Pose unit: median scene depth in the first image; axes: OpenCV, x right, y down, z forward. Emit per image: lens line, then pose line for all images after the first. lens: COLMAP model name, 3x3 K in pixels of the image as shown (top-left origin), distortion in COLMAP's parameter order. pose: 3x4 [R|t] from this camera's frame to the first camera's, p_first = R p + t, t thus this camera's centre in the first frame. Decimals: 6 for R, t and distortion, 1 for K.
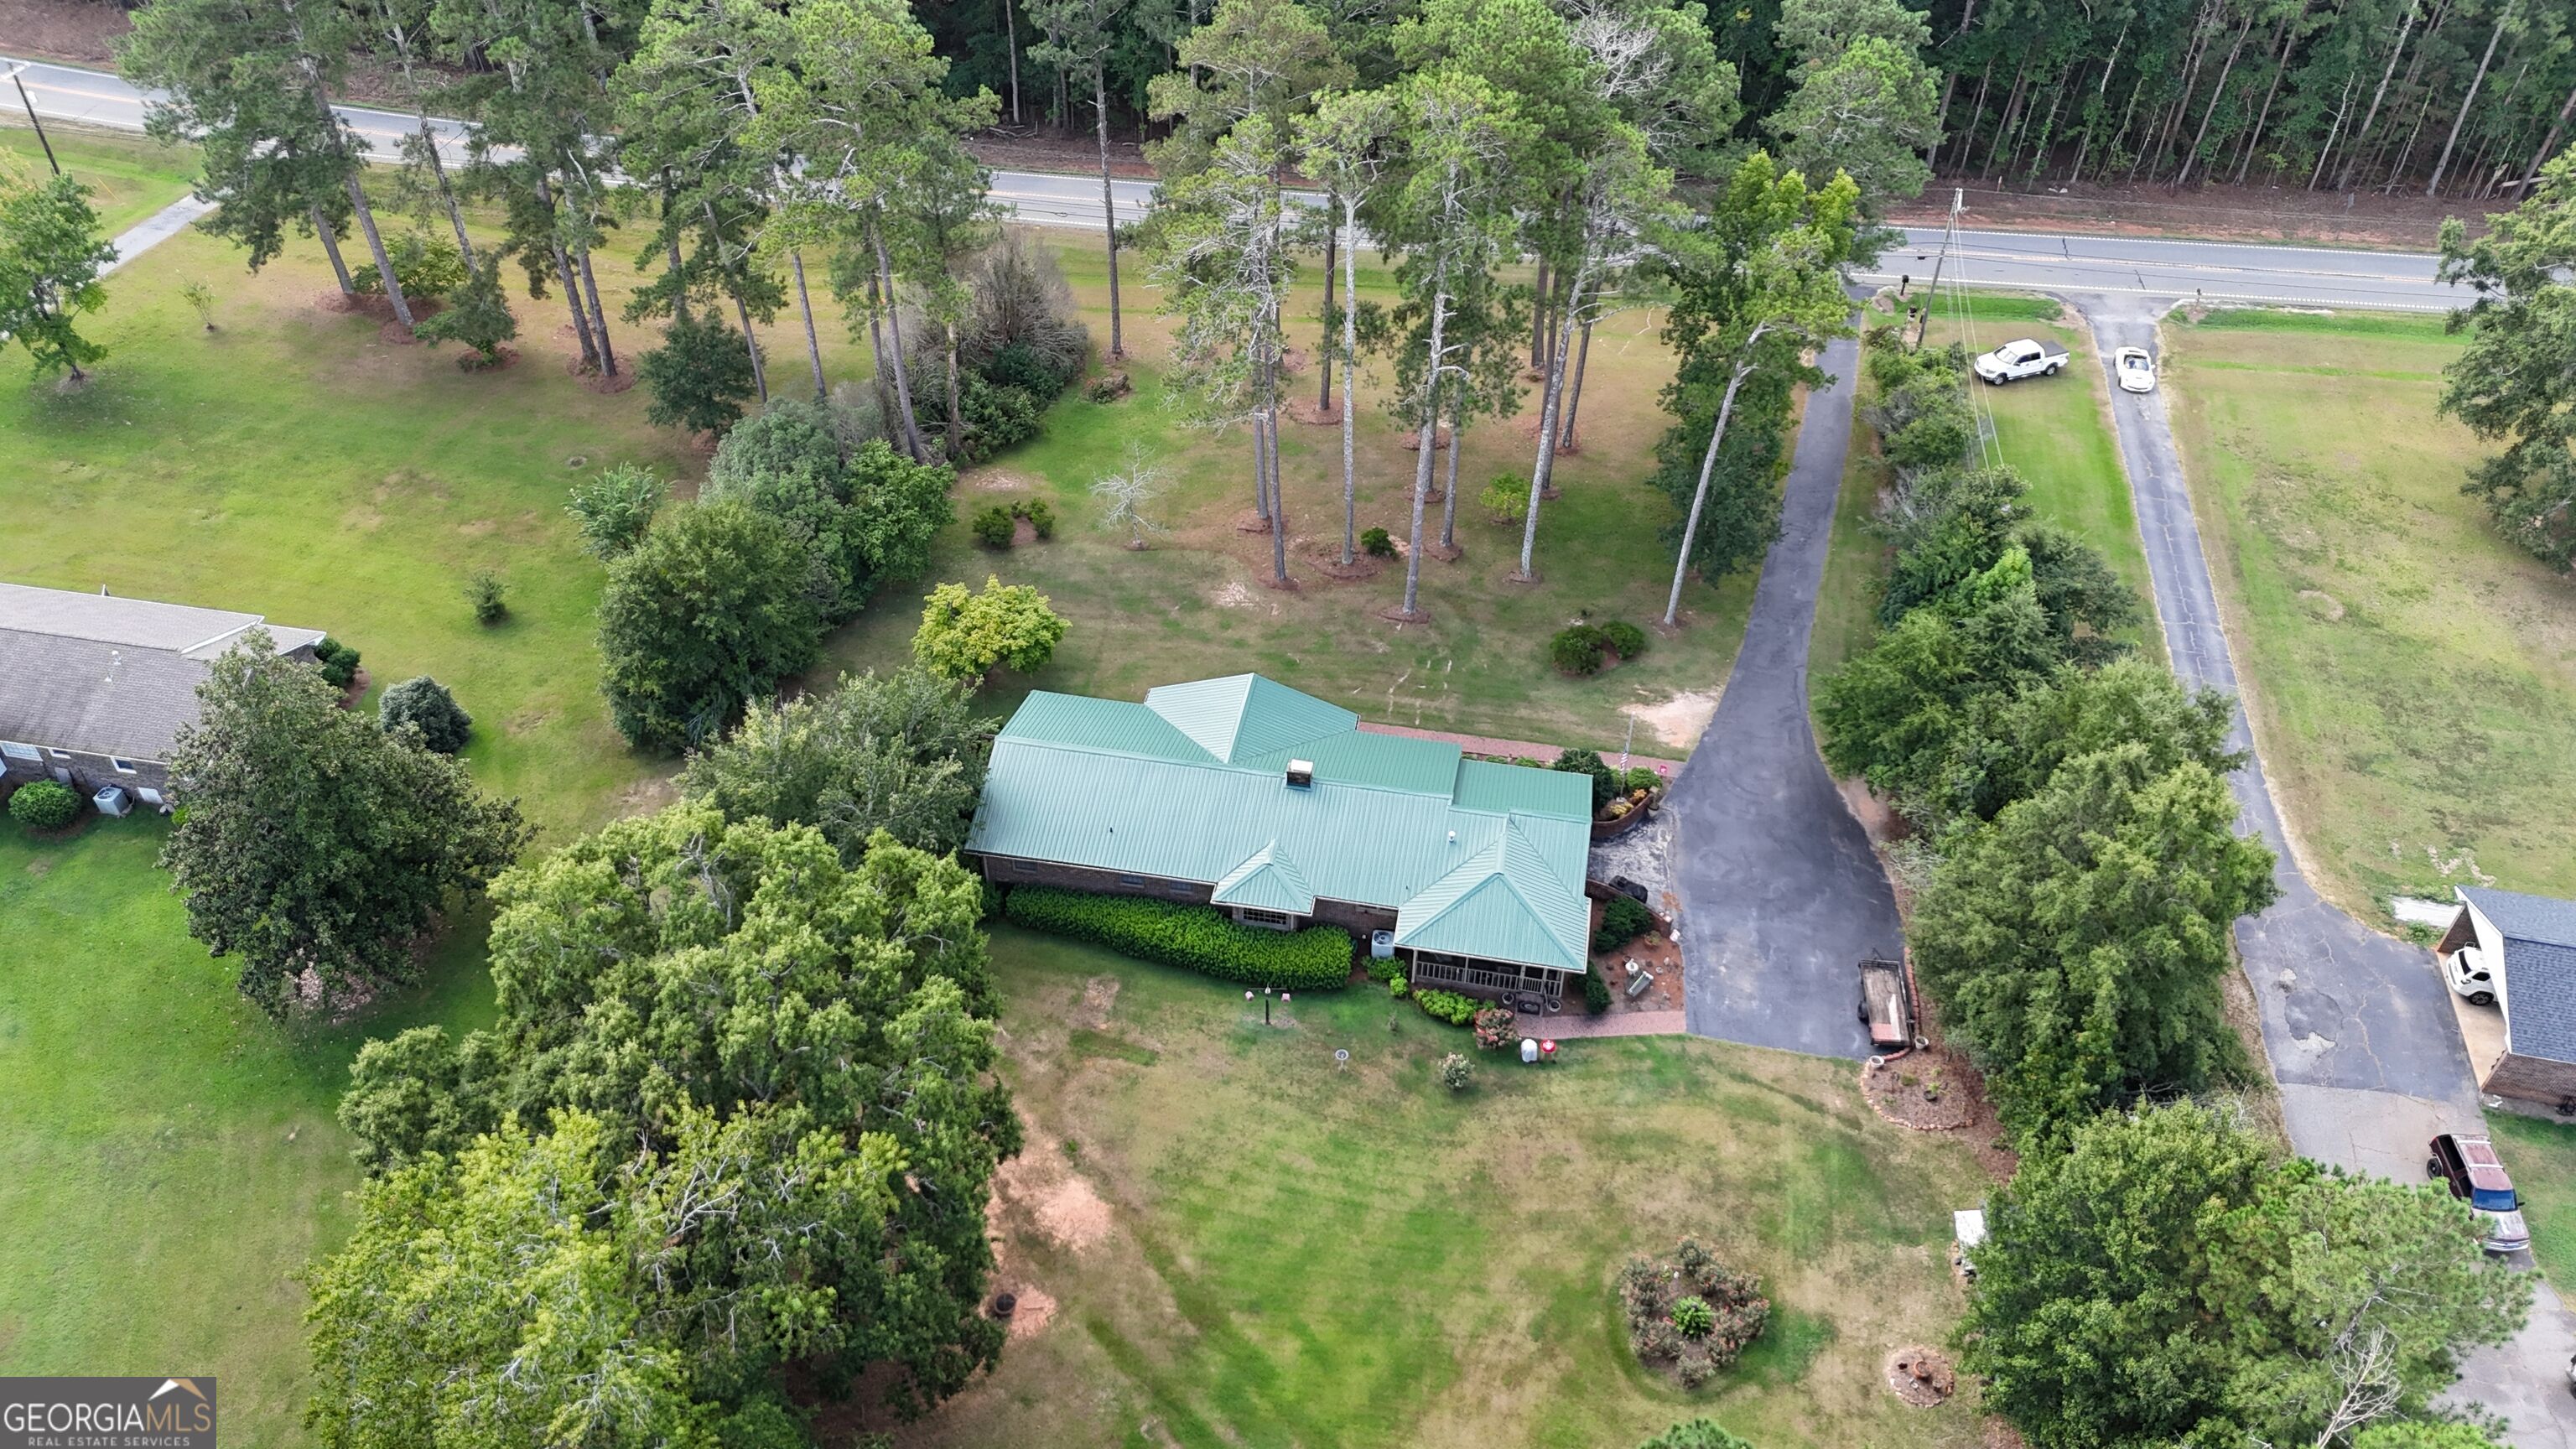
lens RADIAL K [[1886.5, 0, 1288.0], [0, 1886.5, 724.5], [0, 0, 1]] dist [0.082678, -0.094475]
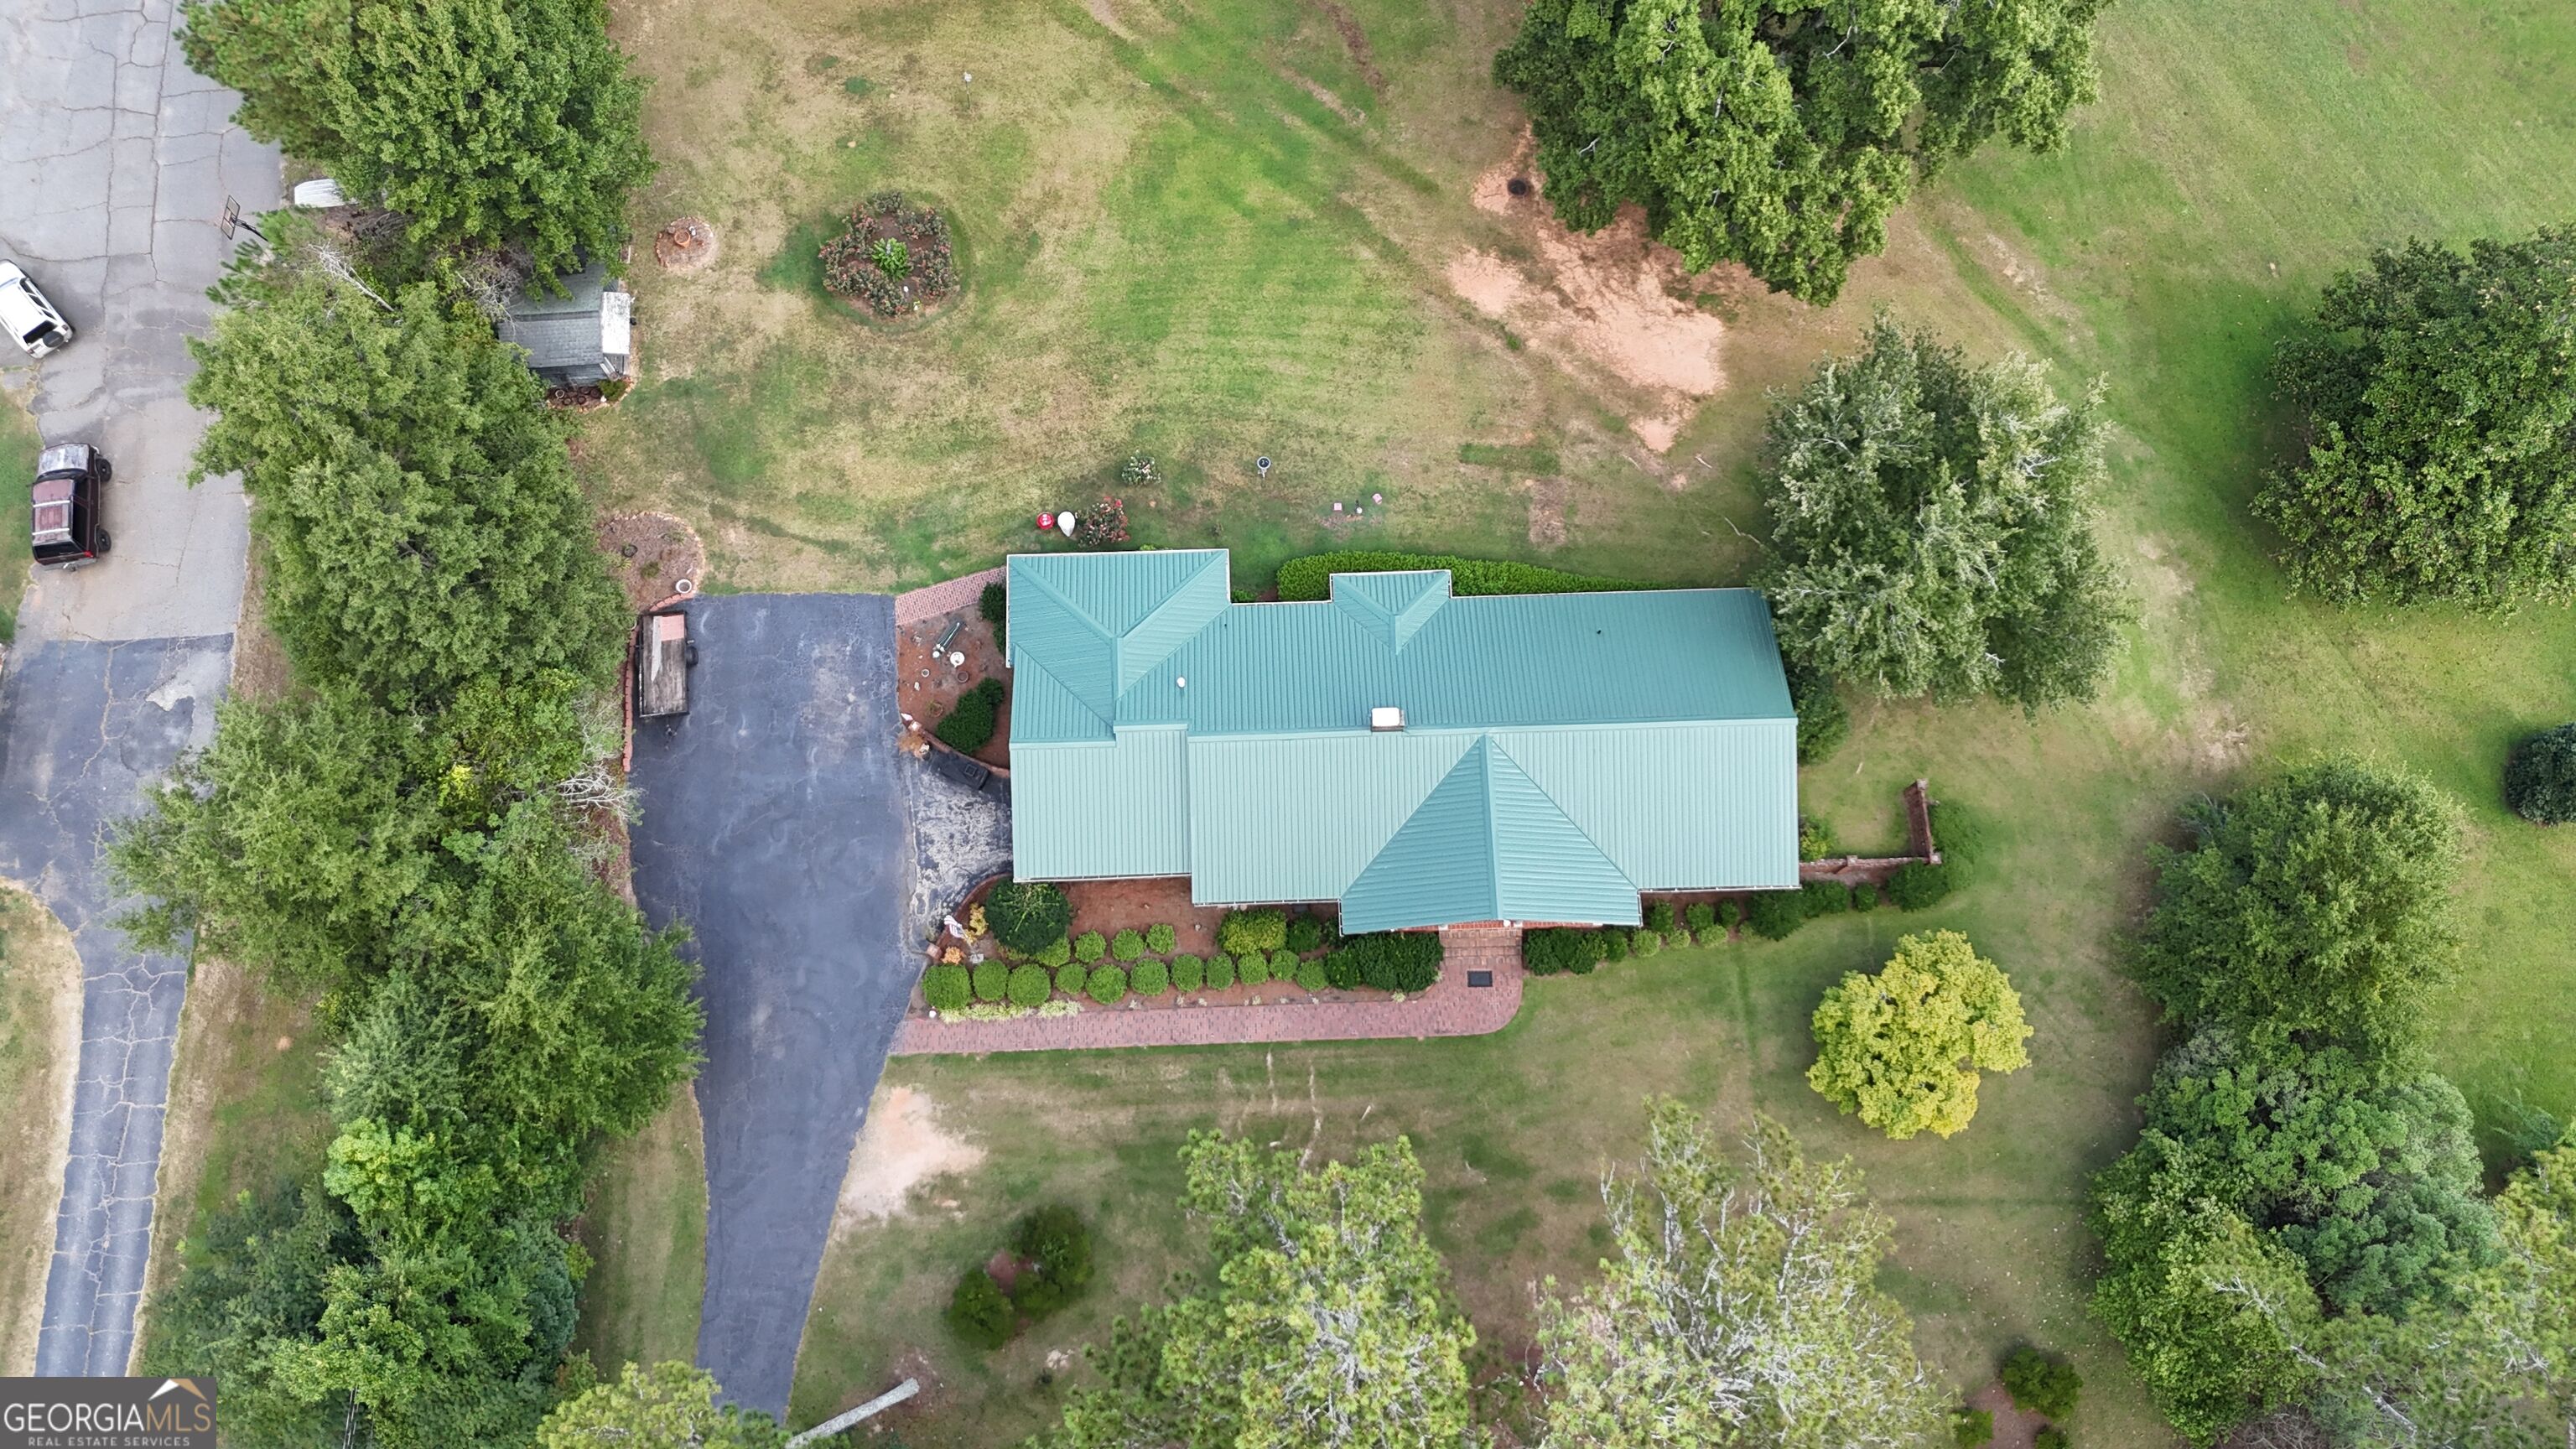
lens RADIAL K [[1886.5, 0, 1288.0], [0, 1886.5, 724.5], [0, 0, 1]] dist [0.082678, -0.094475]
pose [[-0.977991, 0.190240, -0.085692, 0.119642], [-0.159156, -0.414616, 0.895971, -0.704740], [0.134920, 0.889889, 0.435768, 0.707254]]
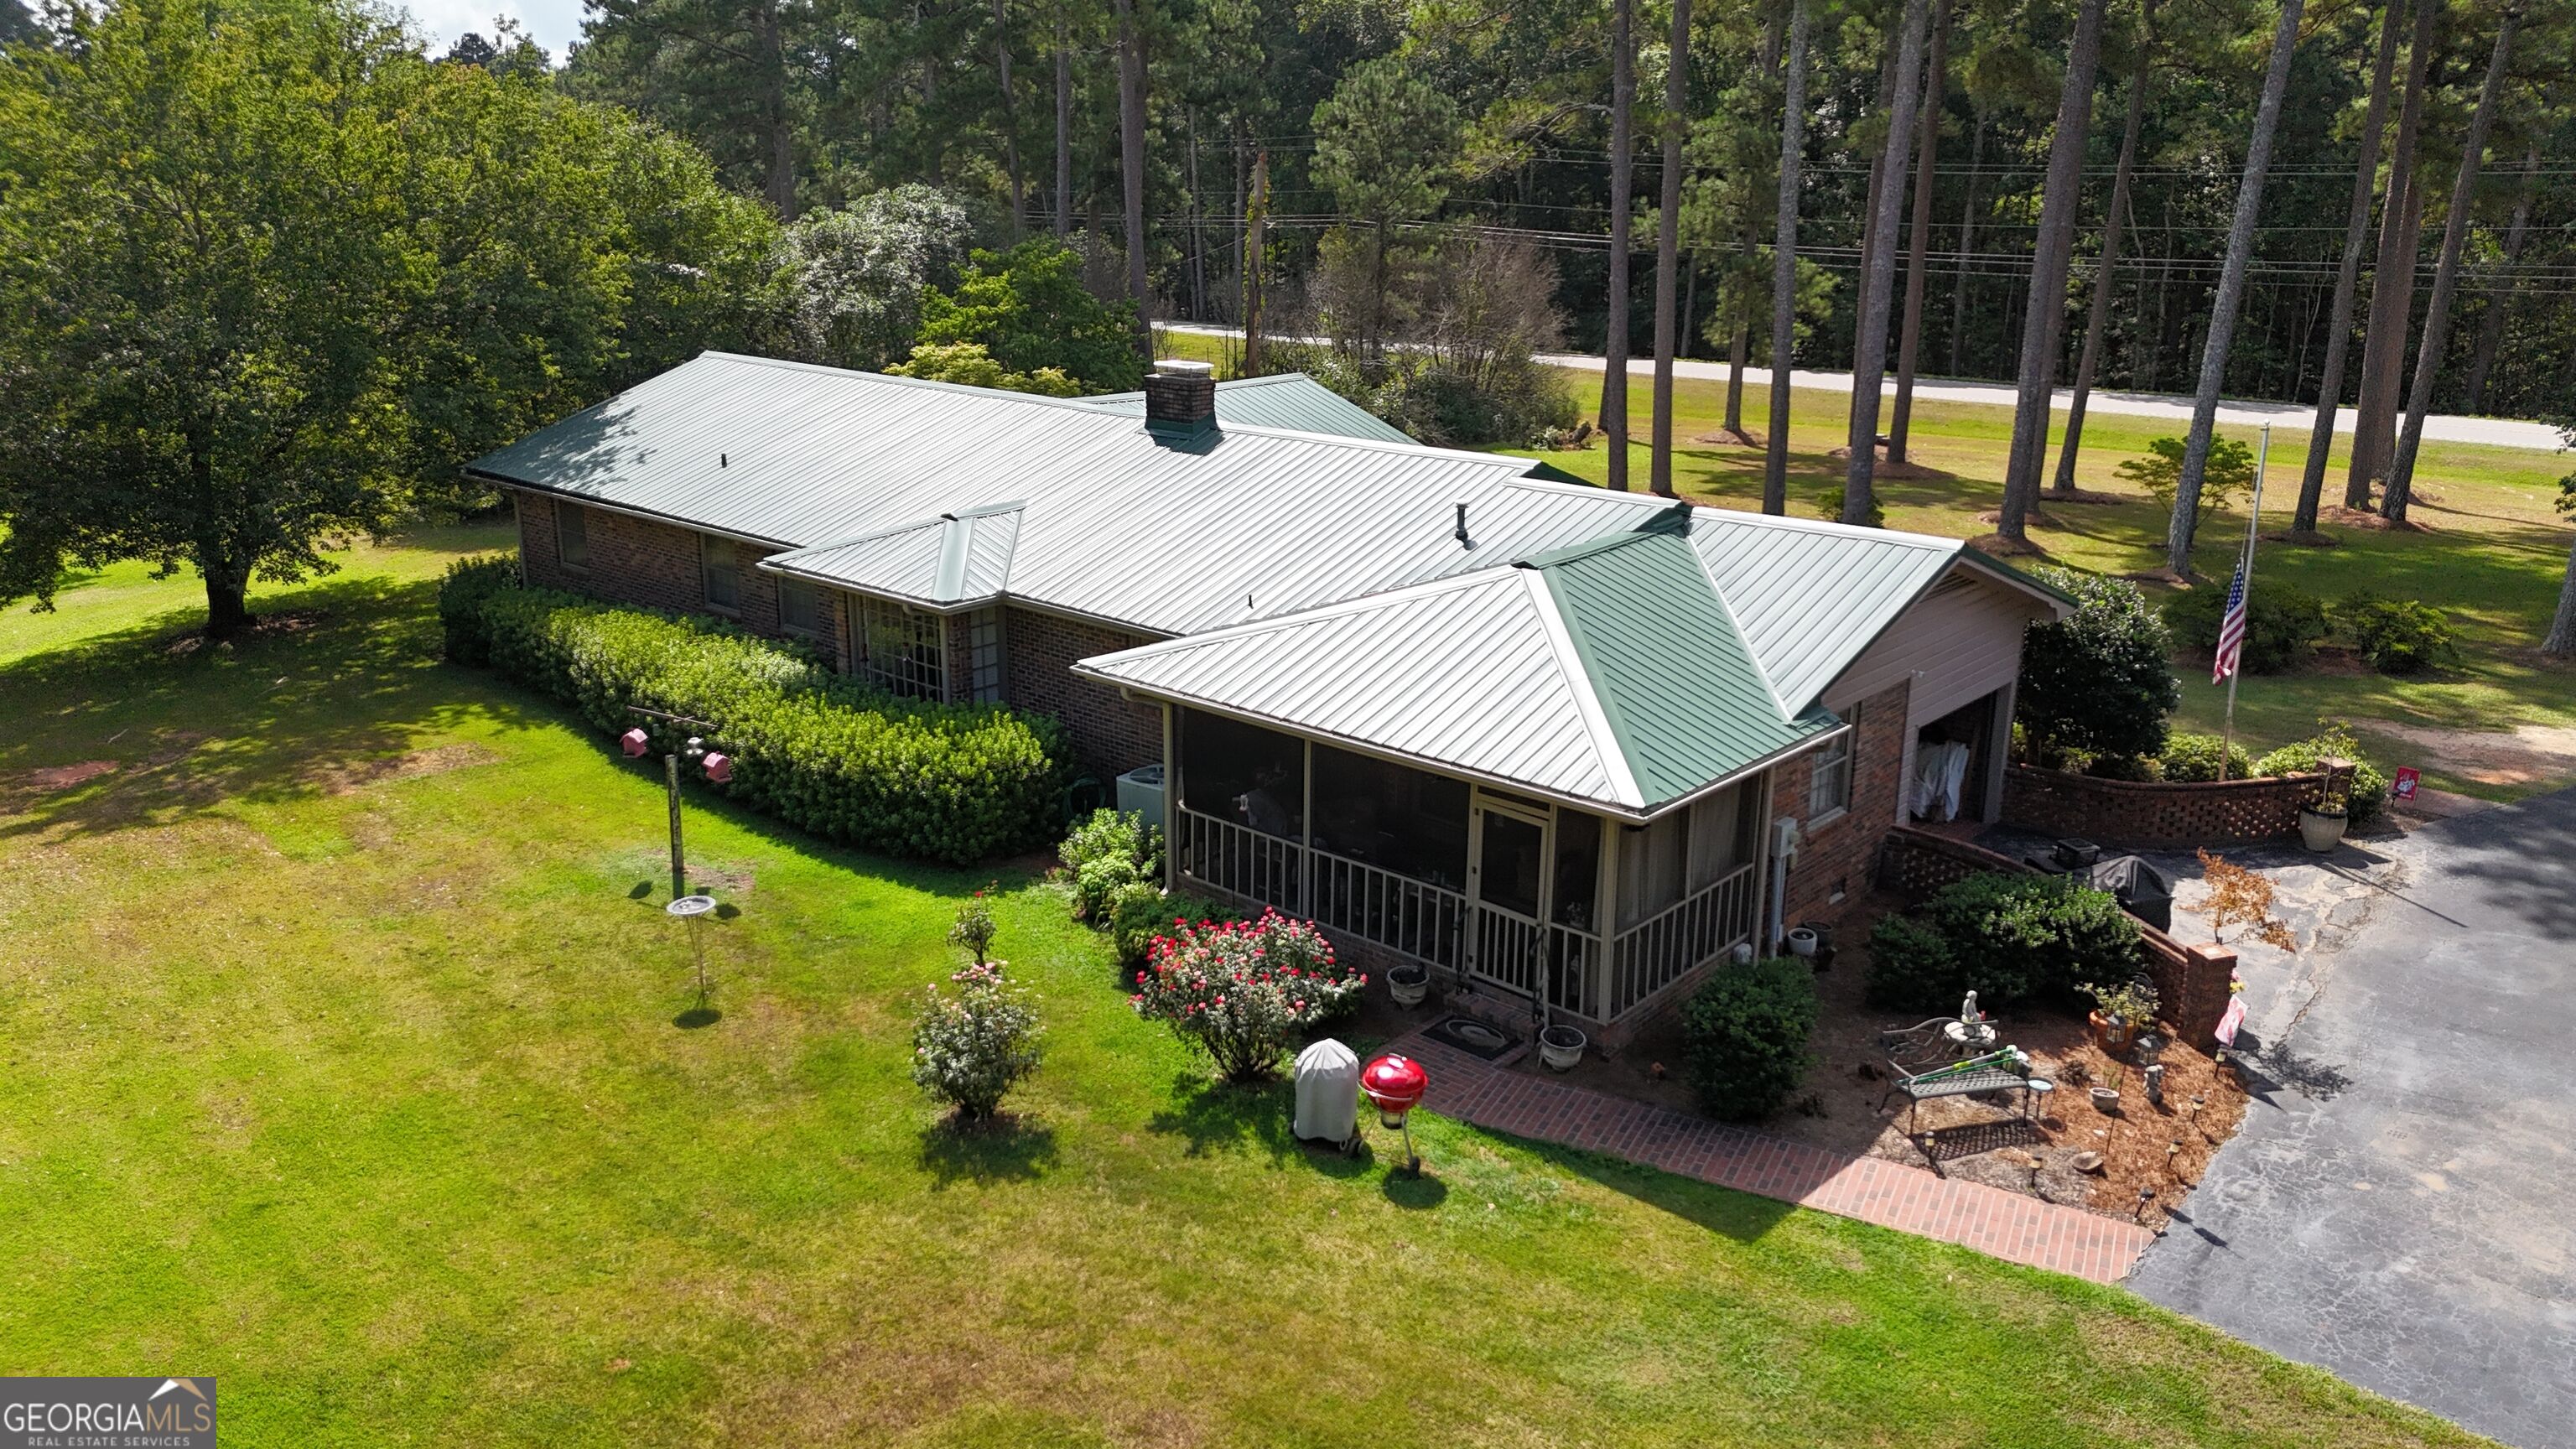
lens RADIAL K [[1885.7, 0, 1280.7], [0, 1885.7, 725.8], [0, 0, 1]] dist [0.089333, -0.089039]
pose [[0.856026, 0.145174, -0.496129, 0.229771], [-0.348747, 0.870623, -0.346975, 0.215934], [0.381569, 0.470043, 0.795905, 0.797069]]
